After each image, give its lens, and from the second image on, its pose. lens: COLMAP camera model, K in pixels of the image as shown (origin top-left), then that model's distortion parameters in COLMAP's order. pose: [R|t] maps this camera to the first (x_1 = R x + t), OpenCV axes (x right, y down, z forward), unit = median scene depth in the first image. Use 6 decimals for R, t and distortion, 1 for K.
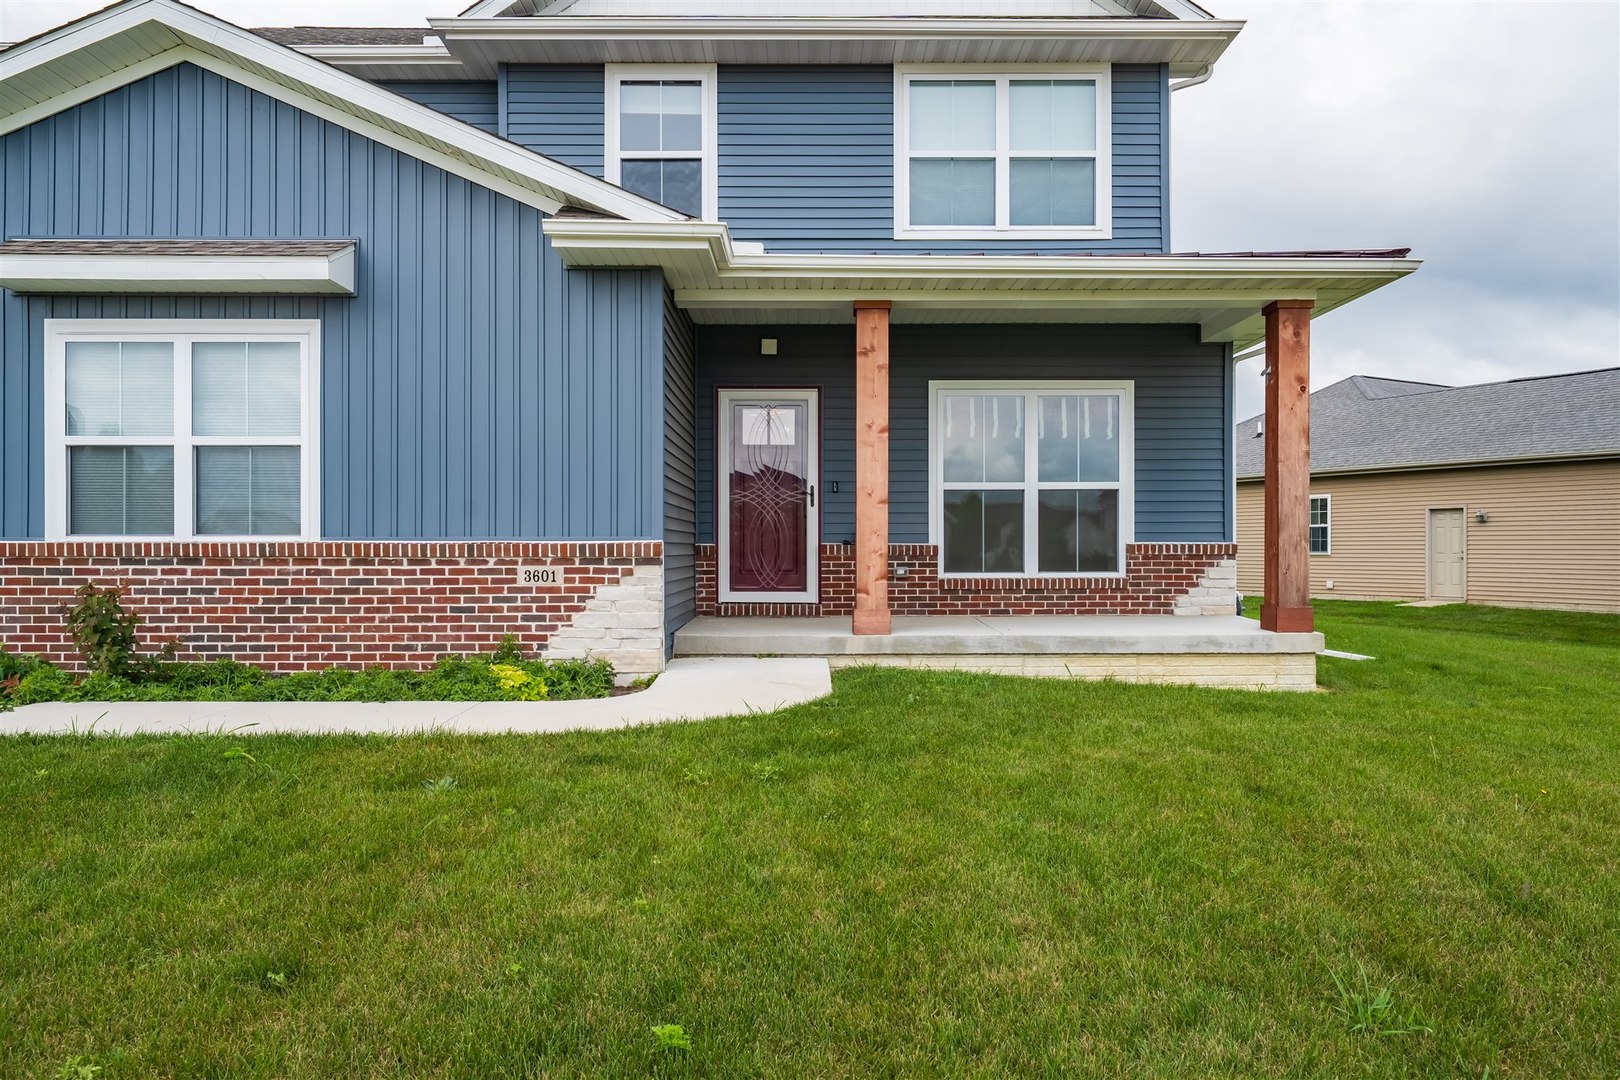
lens RADIAL K [[1101.7, 0, 809.7], [0, 1101.7, 549.1], [0, 0, 1]] dist [0.003709, -0.000280]
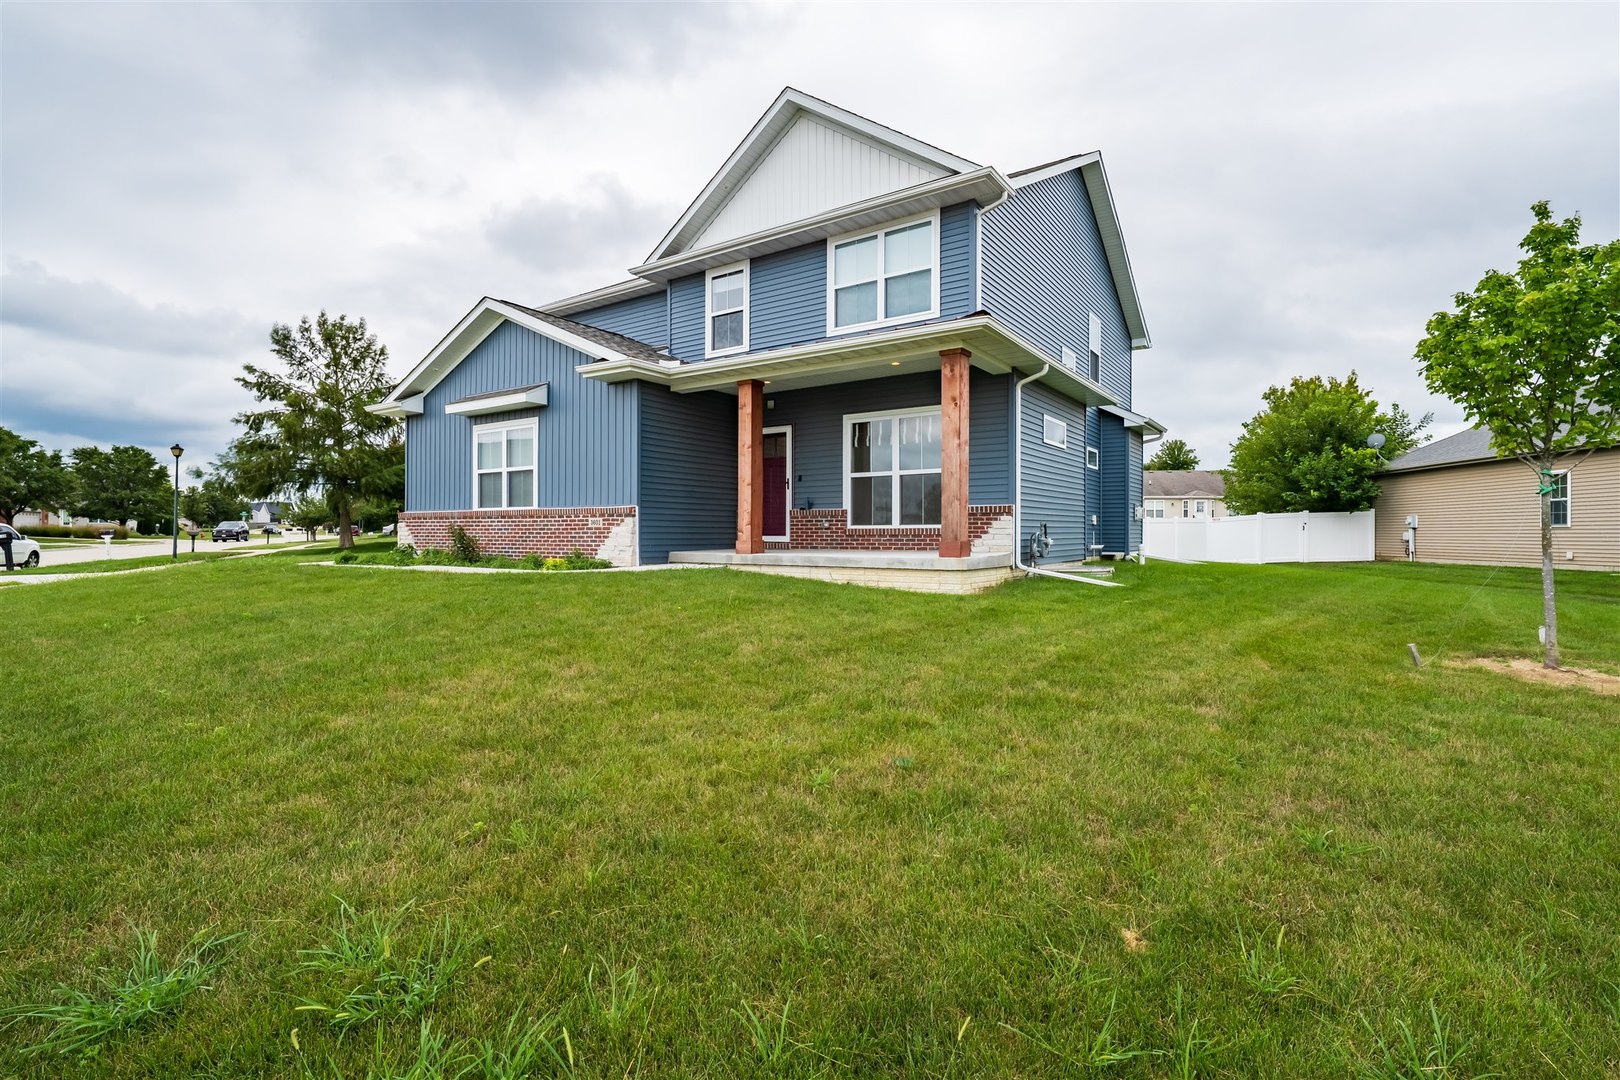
lens RADIAL K [[768.2, 0, 807.6], [0, 768.2, 527.1], [0, 0, 1]] dist [-0.002849, -0.000240]
pose [[0.815364, -0.002703, -0.578942, 0.769403], [-0.003142, 0.999954, -0.009094, 0.035547], [0.578940, 0.009234, 0.815318, -0.020526]]
